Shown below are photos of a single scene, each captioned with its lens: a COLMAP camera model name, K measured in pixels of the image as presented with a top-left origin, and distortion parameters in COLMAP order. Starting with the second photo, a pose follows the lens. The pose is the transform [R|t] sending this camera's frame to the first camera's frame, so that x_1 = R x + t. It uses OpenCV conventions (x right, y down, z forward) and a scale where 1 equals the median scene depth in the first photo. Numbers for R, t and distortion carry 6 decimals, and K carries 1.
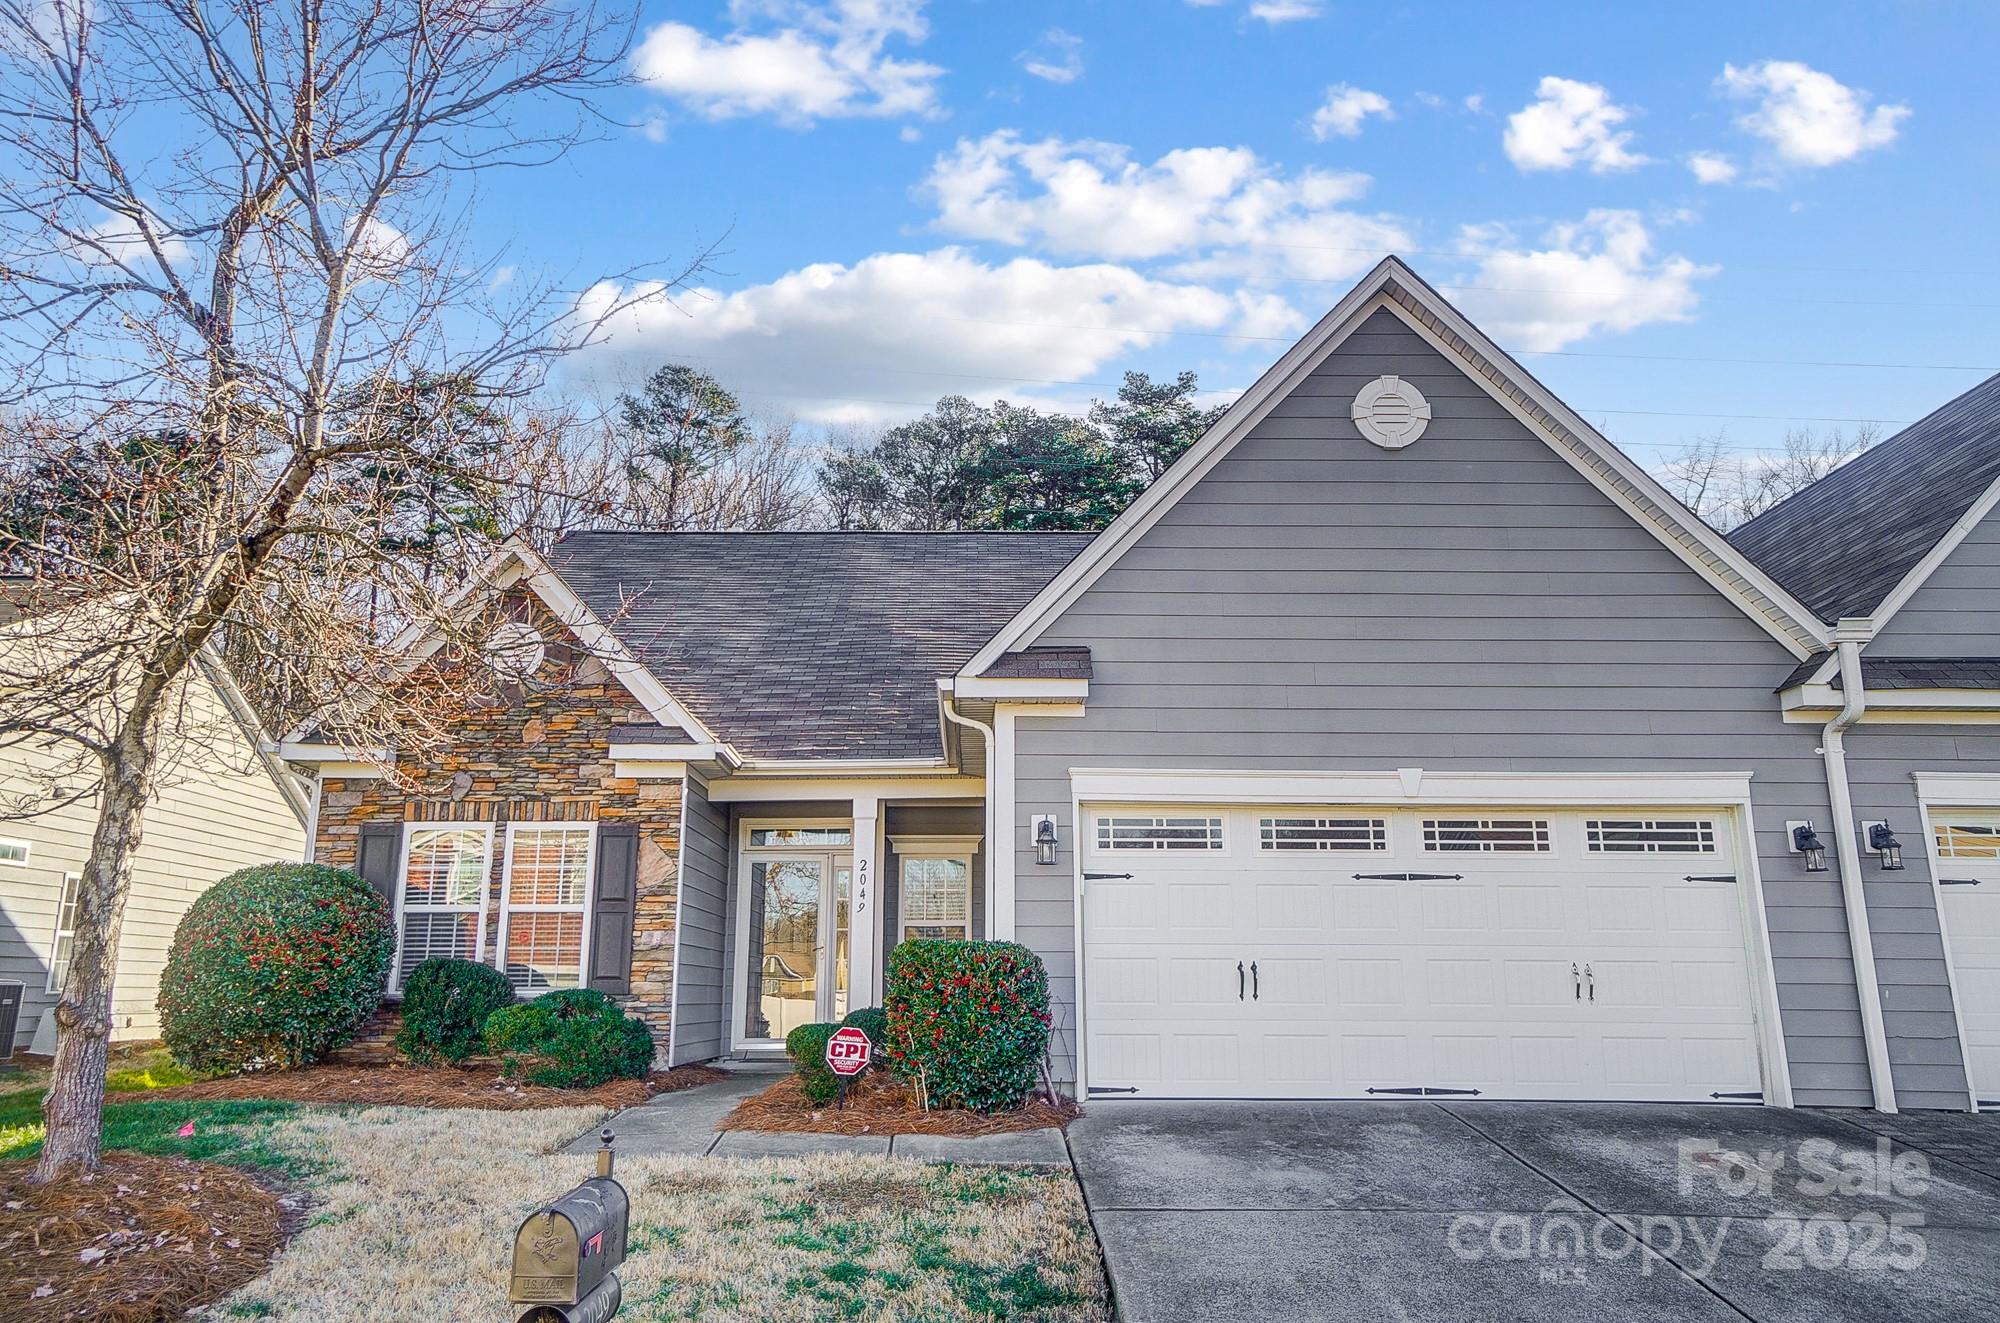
lens RADIAL K [[1386.8, 0, 1000.0], [0, 1386.8, 661.5], [0, 0, 1]] dist [0.029227, 0.004298]
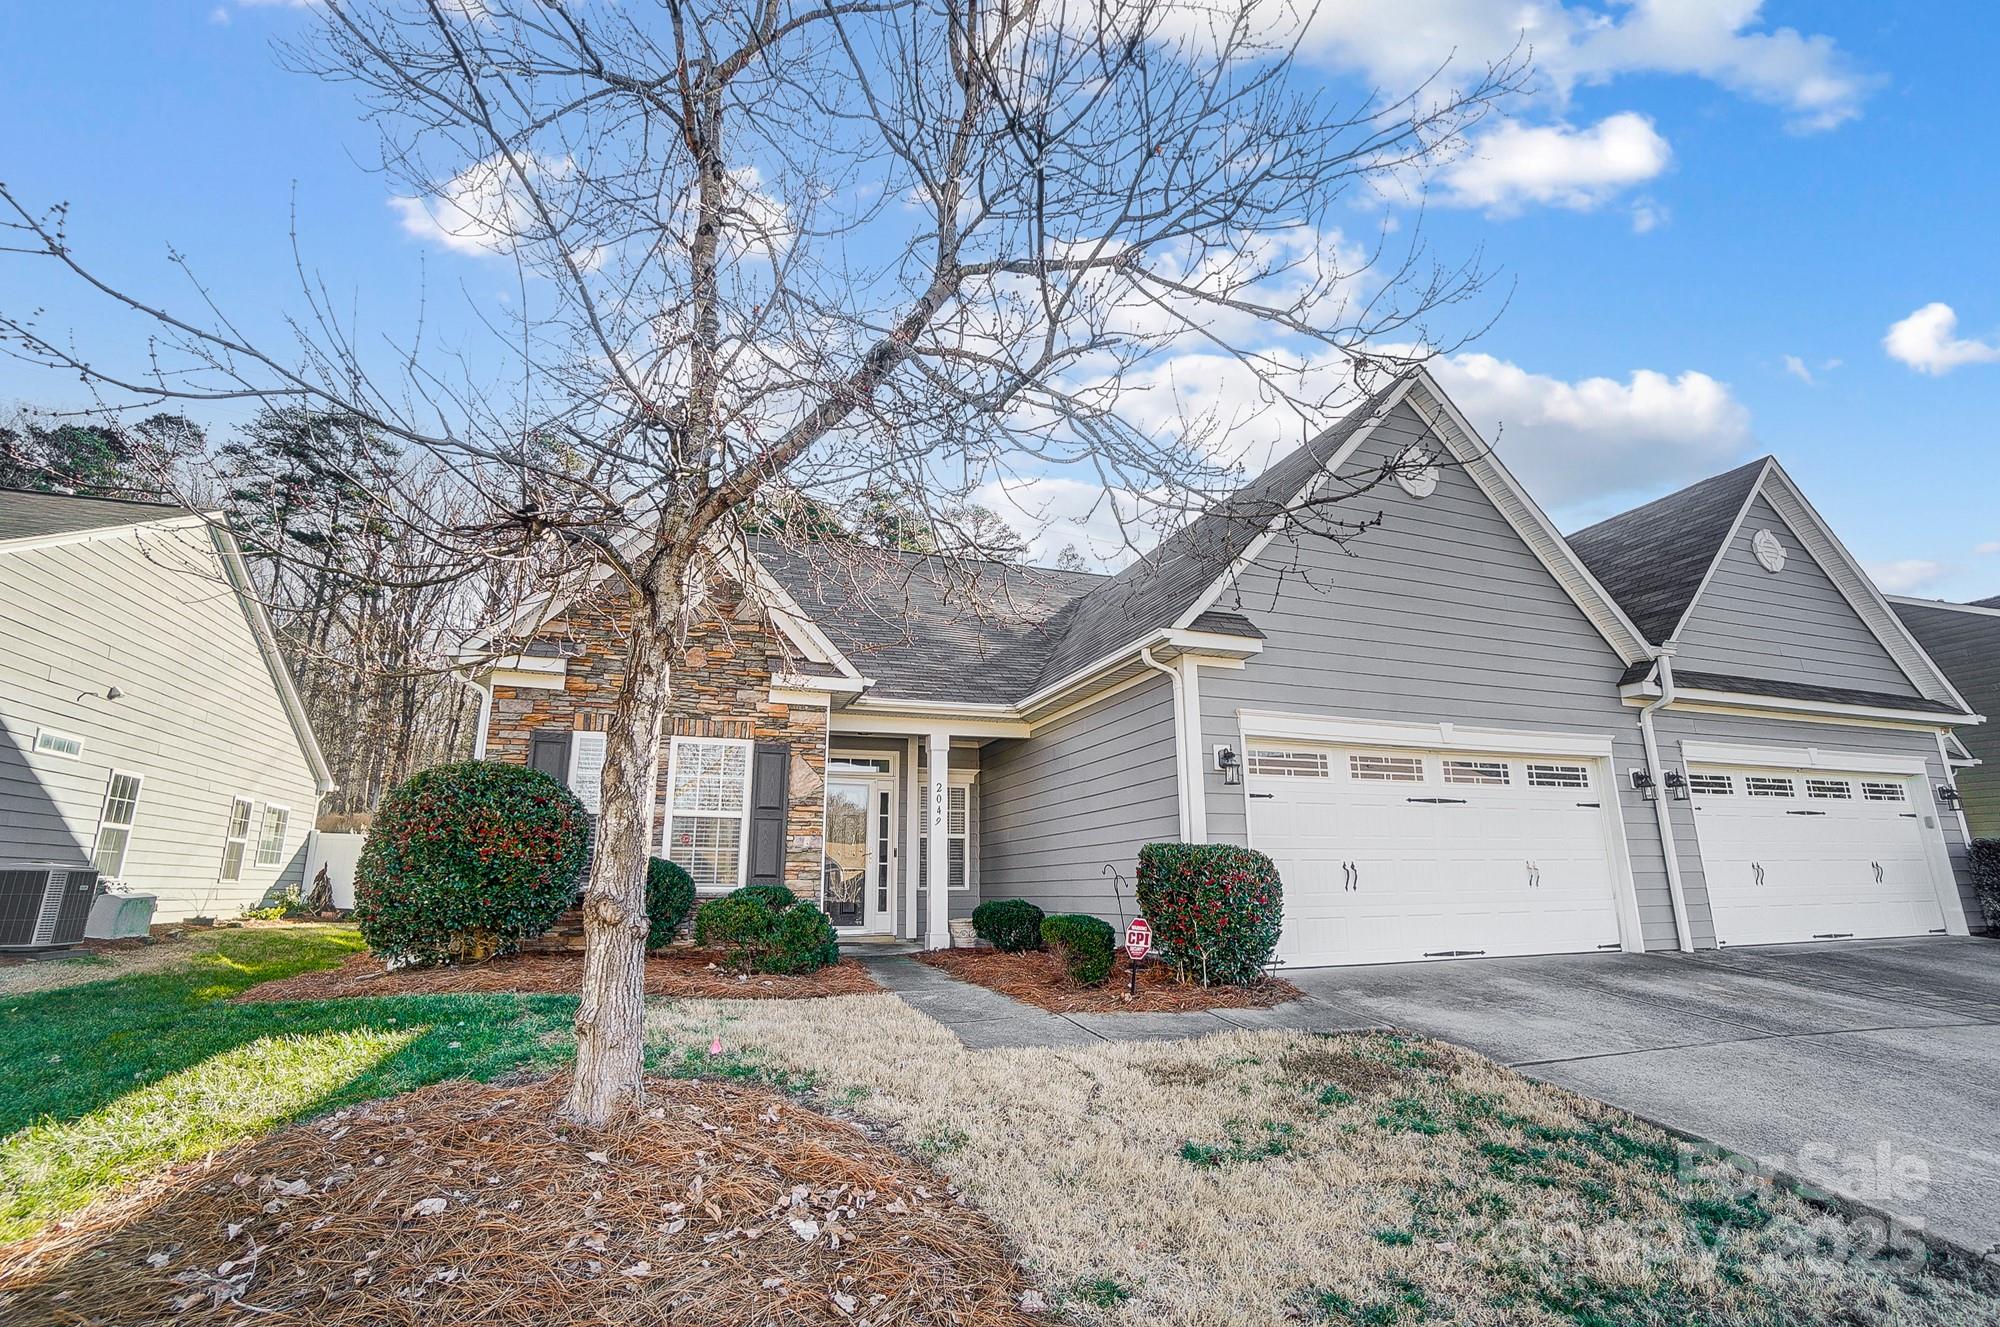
lens RADIAL K [[887.9, 0, 1000.4], [0, 887.9, 661.0], [0, 0, 1]] dist [-0.062644, 0.021600]
pose [[0.948162, 0.075123, 0.308781, -0.375125], [-0.068950, 0.997142, -0.030870, 0.067838], [-0.310217, 0.007980, 0.950632, 0.283225]]
